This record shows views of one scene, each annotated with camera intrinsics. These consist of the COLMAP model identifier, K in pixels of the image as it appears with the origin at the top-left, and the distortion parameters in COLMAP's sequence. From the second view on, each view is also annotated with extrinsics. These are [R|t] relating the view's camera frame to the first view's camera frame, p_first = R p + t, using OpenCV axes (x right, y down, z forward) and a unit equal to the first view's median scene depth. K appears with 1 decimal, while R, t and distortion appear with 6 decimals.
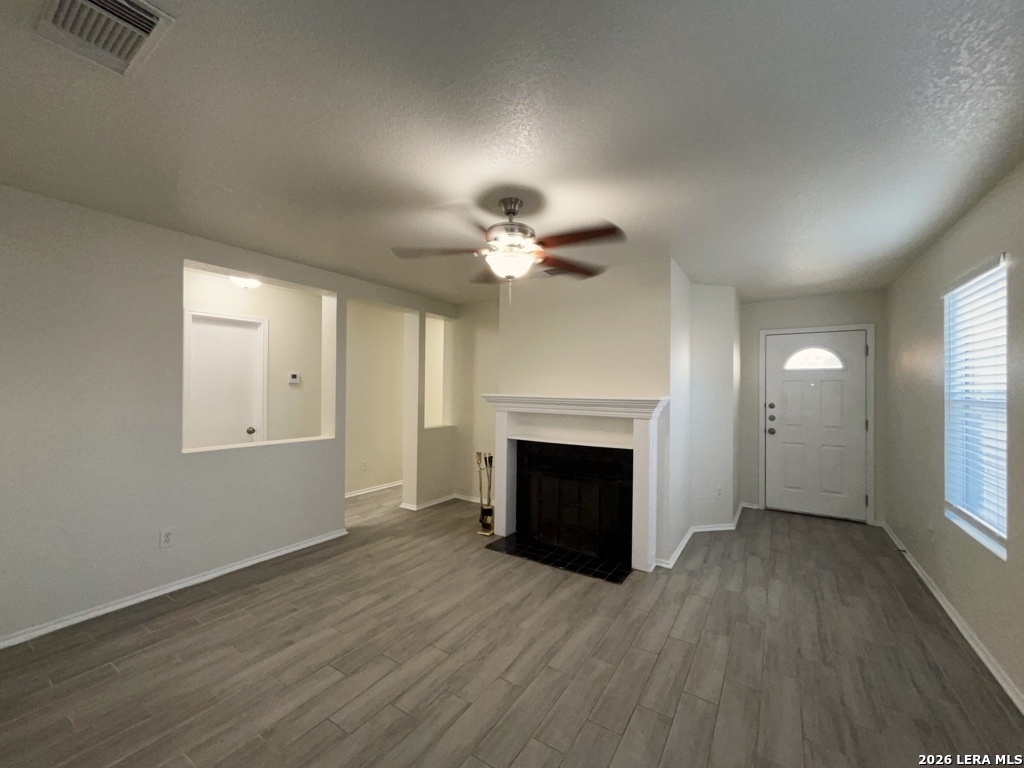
lens RADIAL K [[415.6, 0, 516.8], [0, 415.6, 386.8], [0, 0, 1]] dist [0.004077, -0.001771]
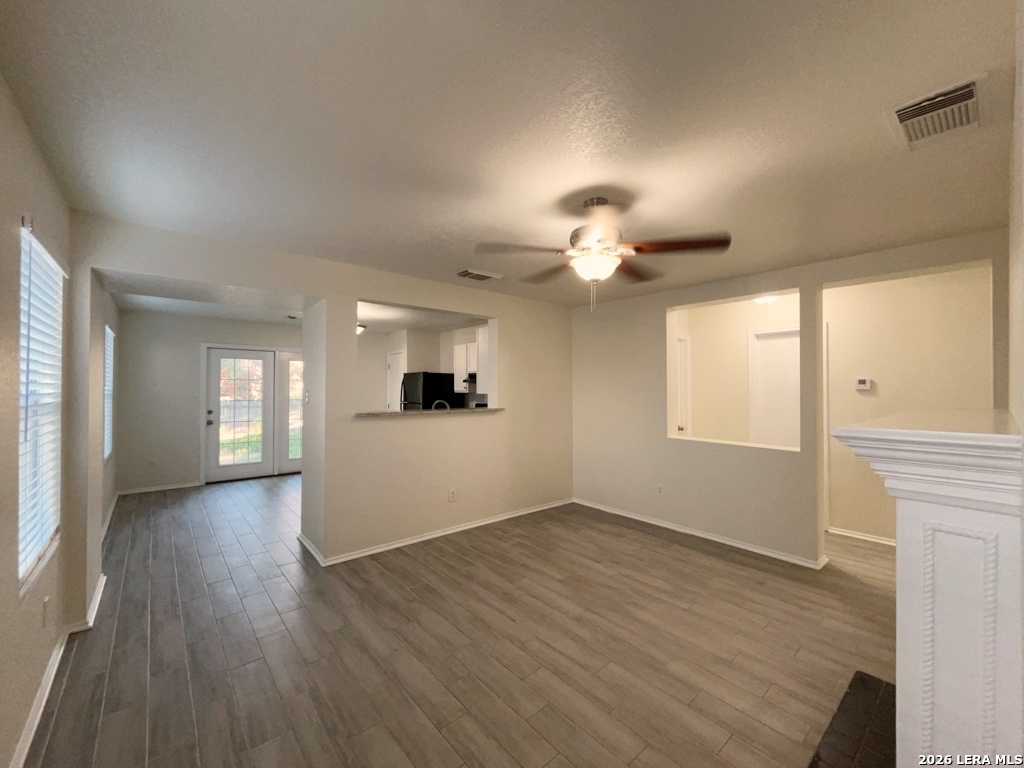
lens RADIAL K [[415.6, 0, 511.1], [0, 415.6, 382.7], [0, 0, 1]] dist [0.004077, -0.001771]
pose [[-0.306382, -0.029010, -0.951466, 0.657326], [-0.002069, 0.999553, -0.029810, 0.005233], [0.951906, -0.007165, -0.306306, 0.755291]]
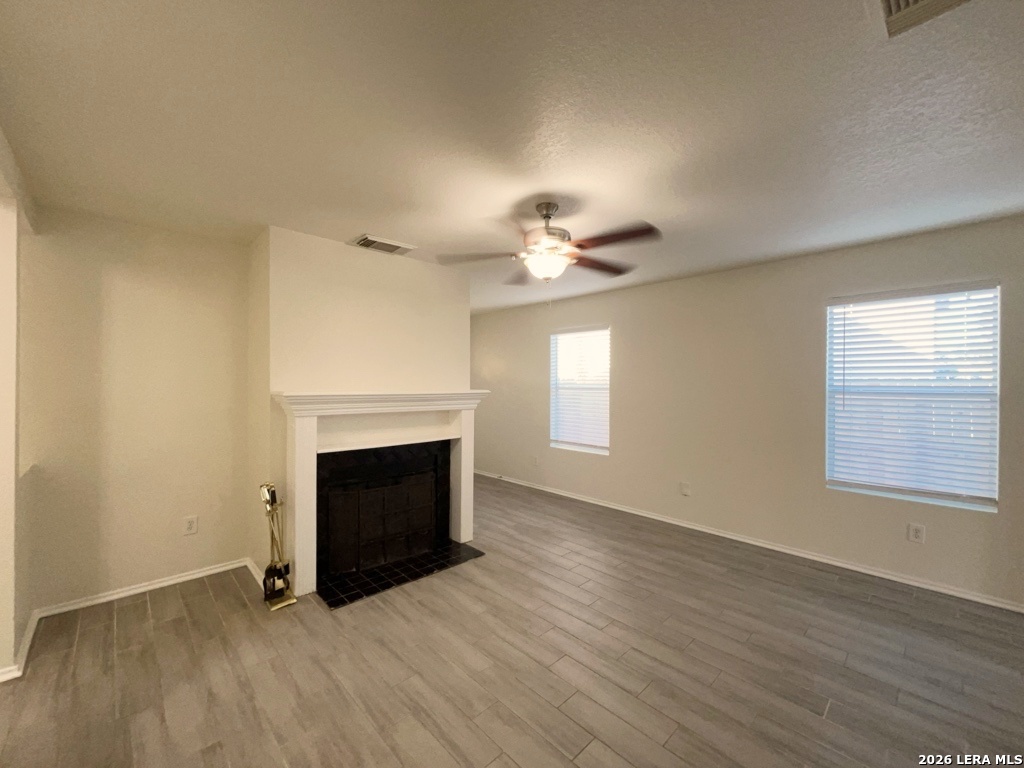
lens RADIAL K [[404.8, 0, 528.1], [0, 404.8, 384.9], [0, 0, 1]] dist [-0.008801, -0.000037]
pose [[0.223693, -0.011817, 0.974588, -0.692803], [-0.004668, 0.999902, 0.013195, -0.003952], [-0.974648, -0.007501, 0.223616, 0.554072]]
